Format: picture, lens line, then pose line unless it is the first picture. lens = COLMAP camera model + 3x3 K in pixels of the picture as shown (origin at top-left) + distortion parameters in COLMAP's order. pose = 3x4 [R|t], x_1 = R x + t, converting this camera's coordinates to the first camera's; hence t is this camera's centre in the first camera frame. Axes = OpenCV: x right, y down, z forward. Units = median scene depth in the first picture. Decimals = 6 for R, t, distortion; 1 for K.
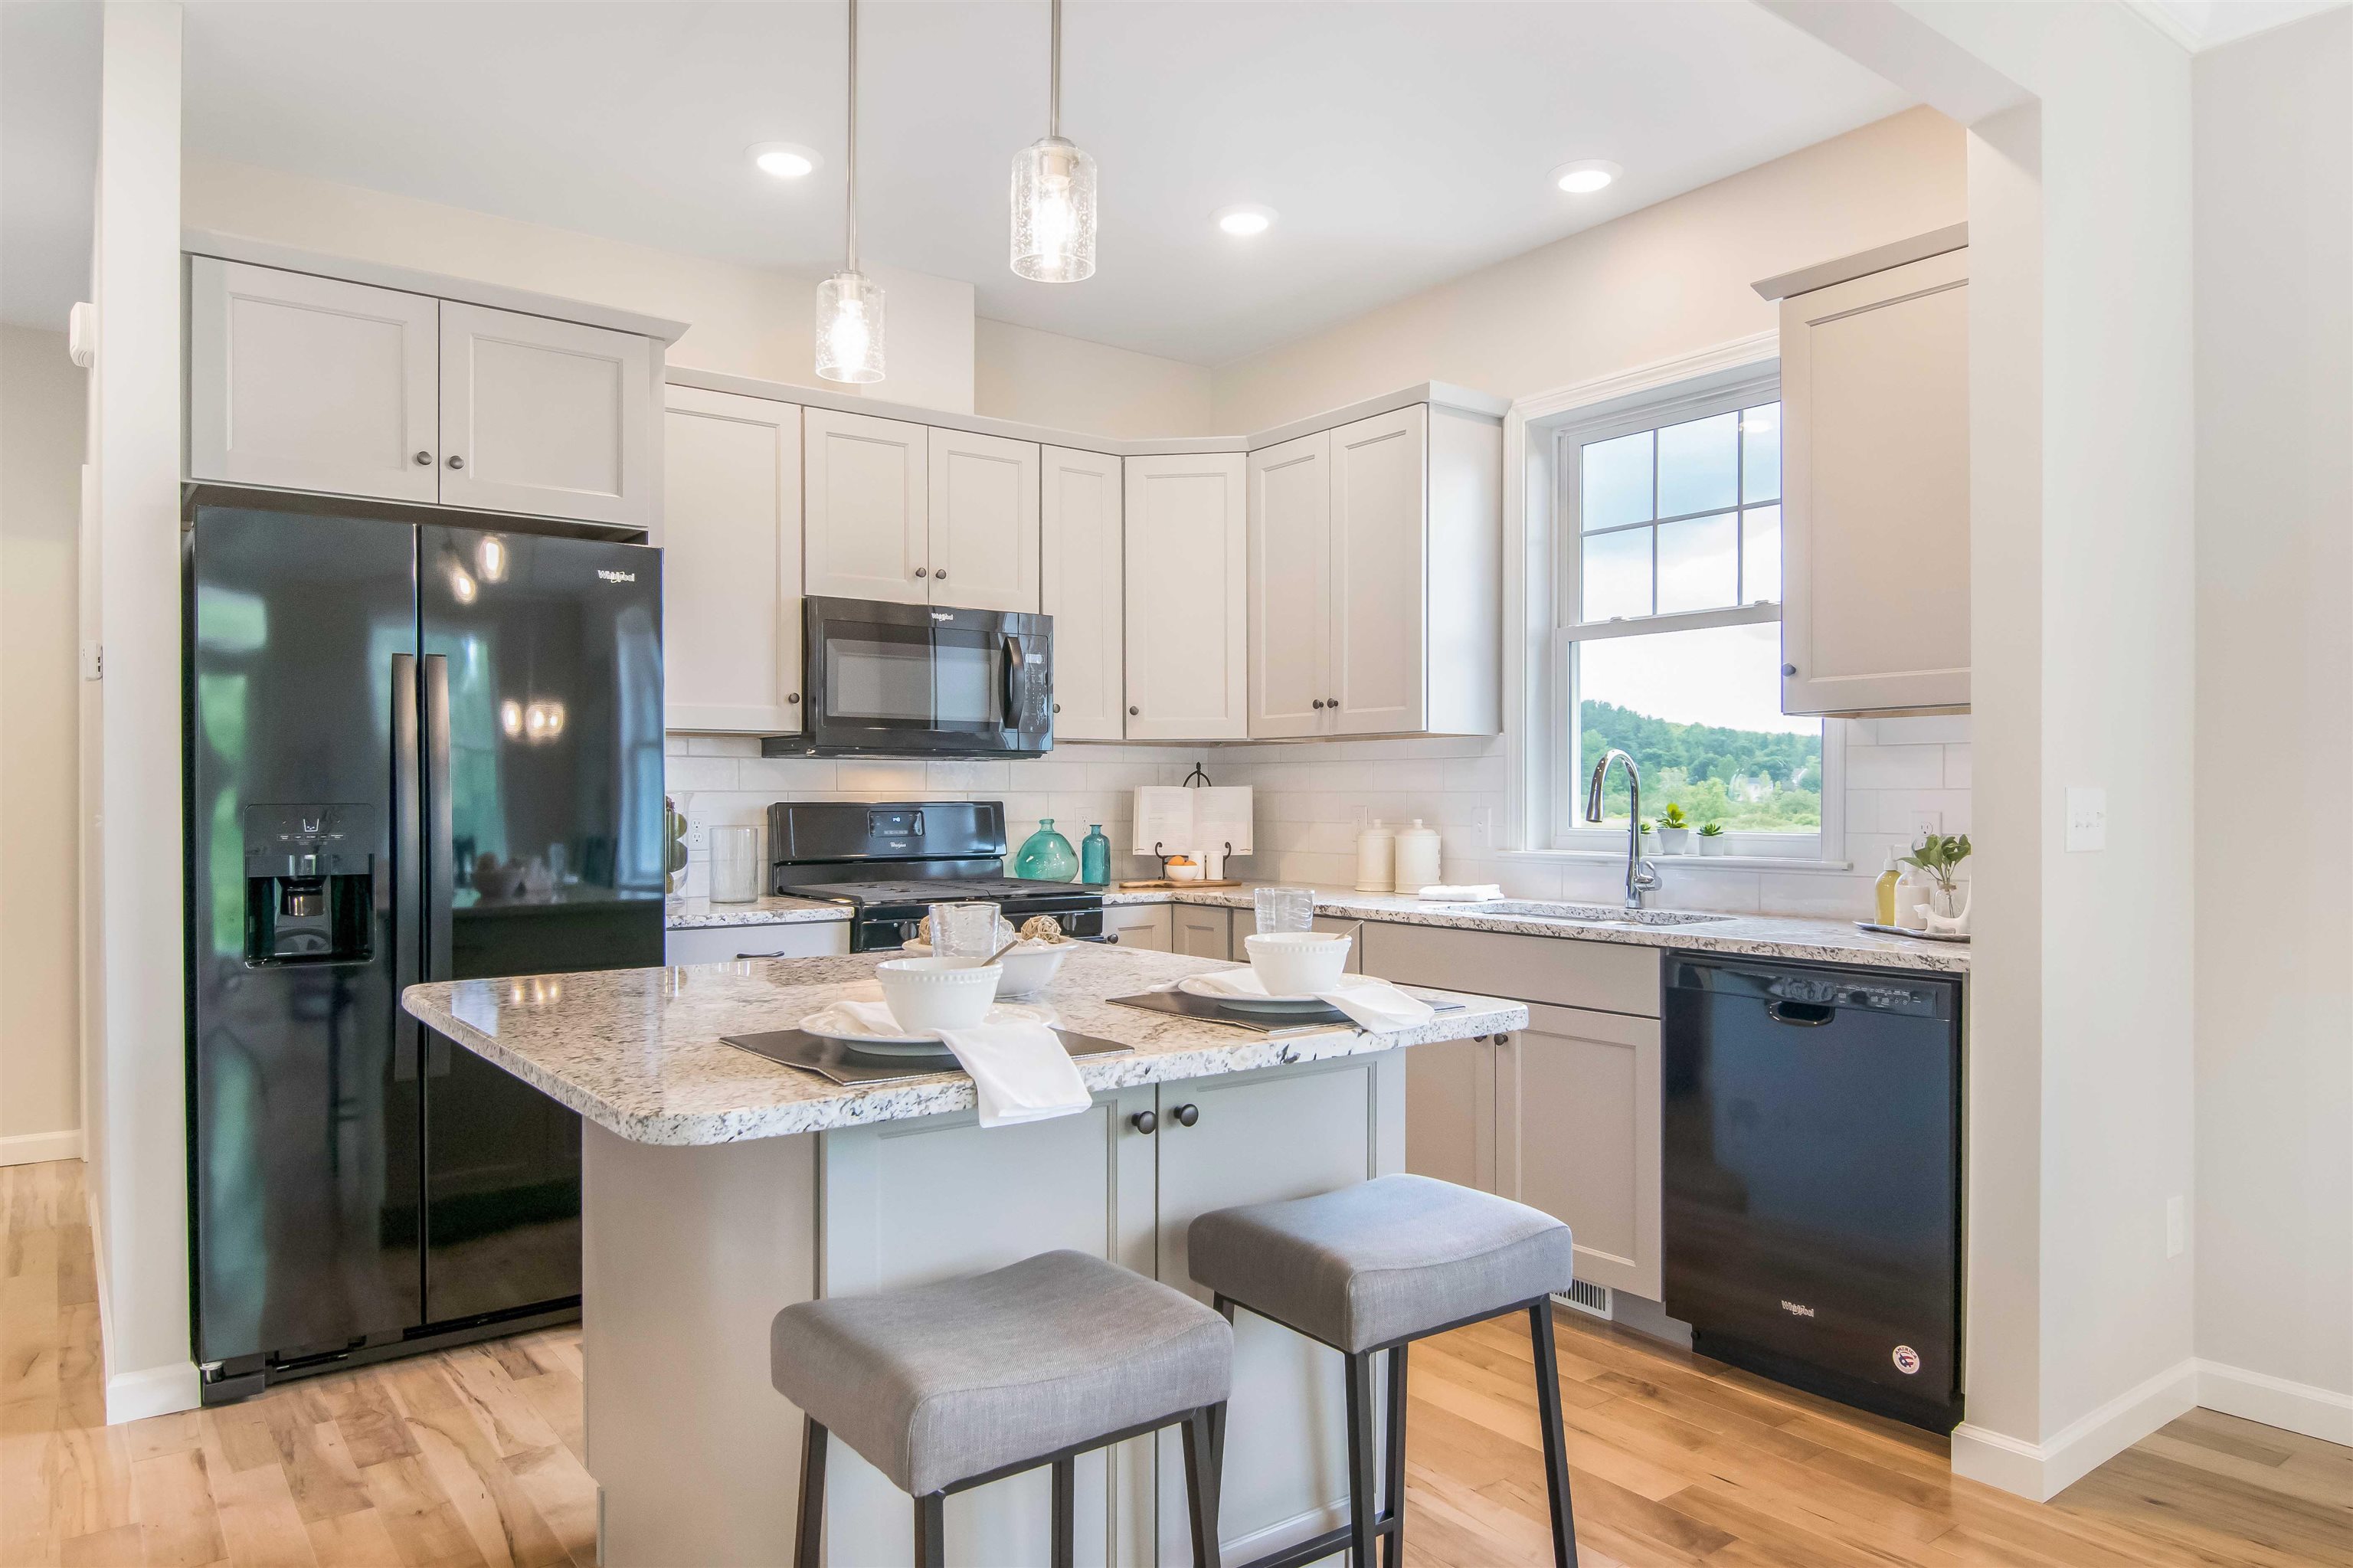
lens RADIAL K [[1501.6, 0, 1170.0], [0, 1501.6, 798.0], [0, 0, 1]] dist [0.022525, -0.001000]
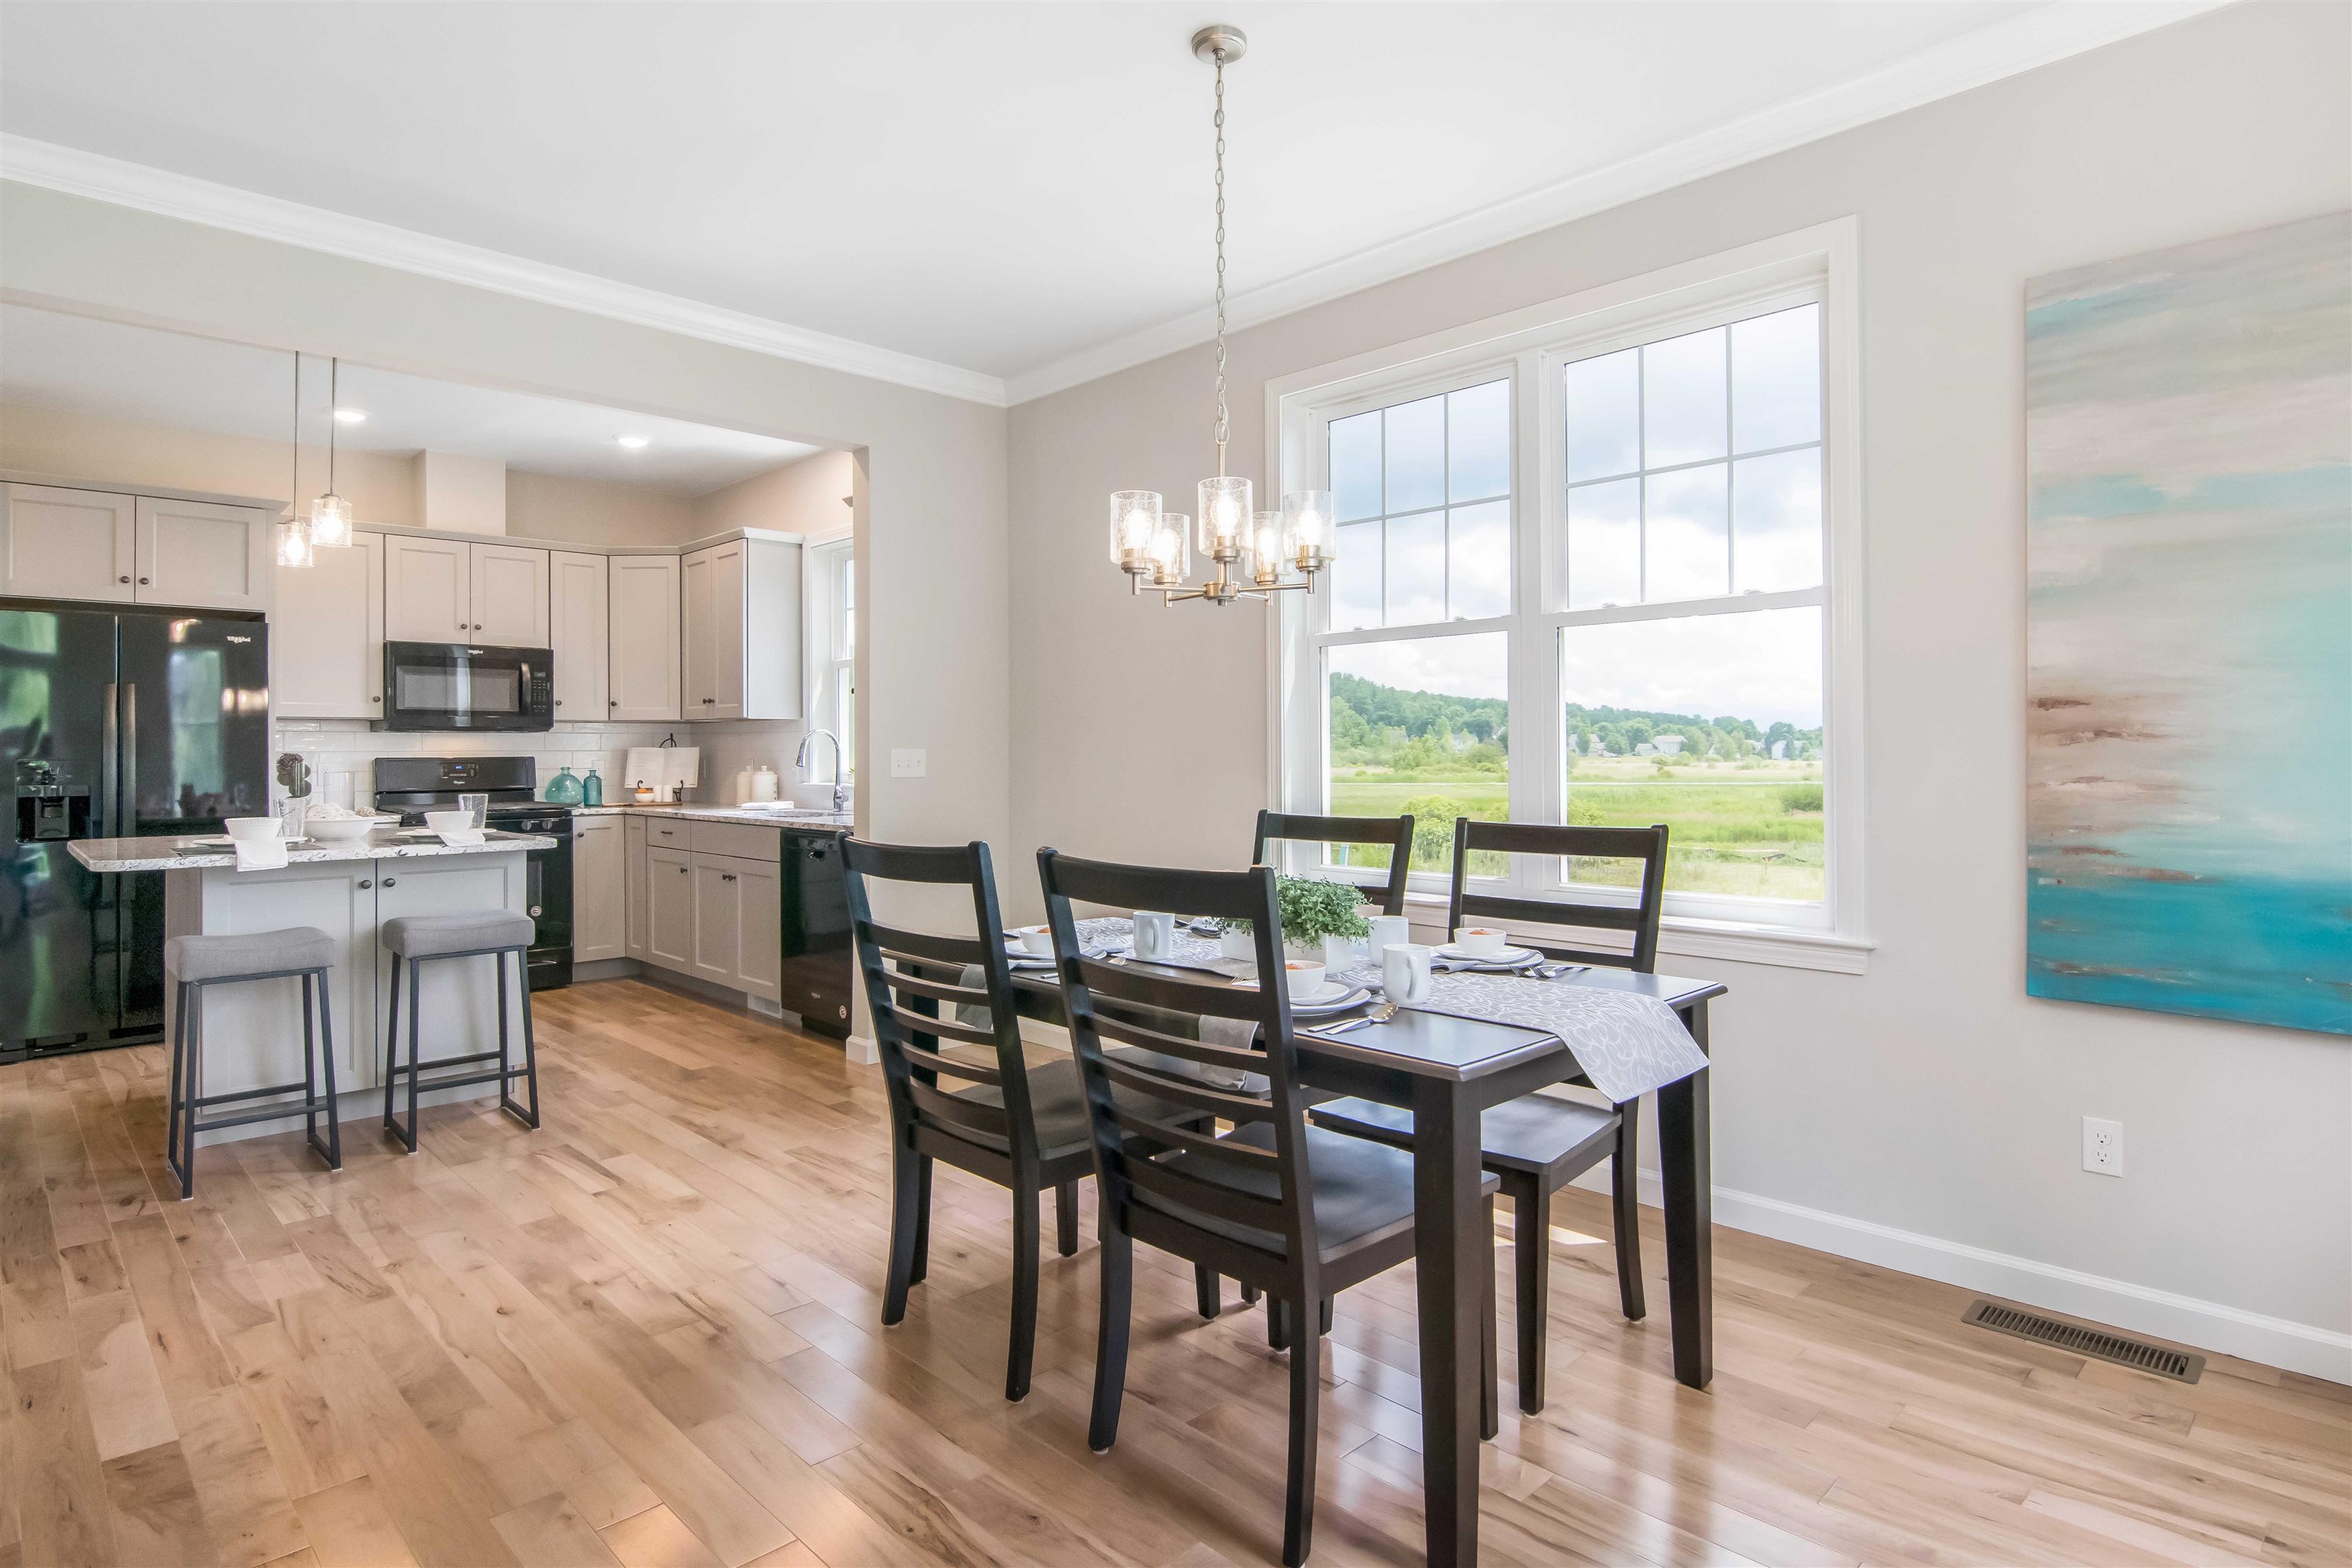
lens RADIAL K [[1279.9, 0, 1132.9], [0, 1279.9, 736.2], [0, 0, 1]] dist [0.021640, -0.003753]
pose [[0.995793, -0.001670, 0.091613, 0.485947], [0.002825, 0.999918, -0.012476, -0.001026], [-0.091585, 0.012682, 0.995716, -0.581729]]
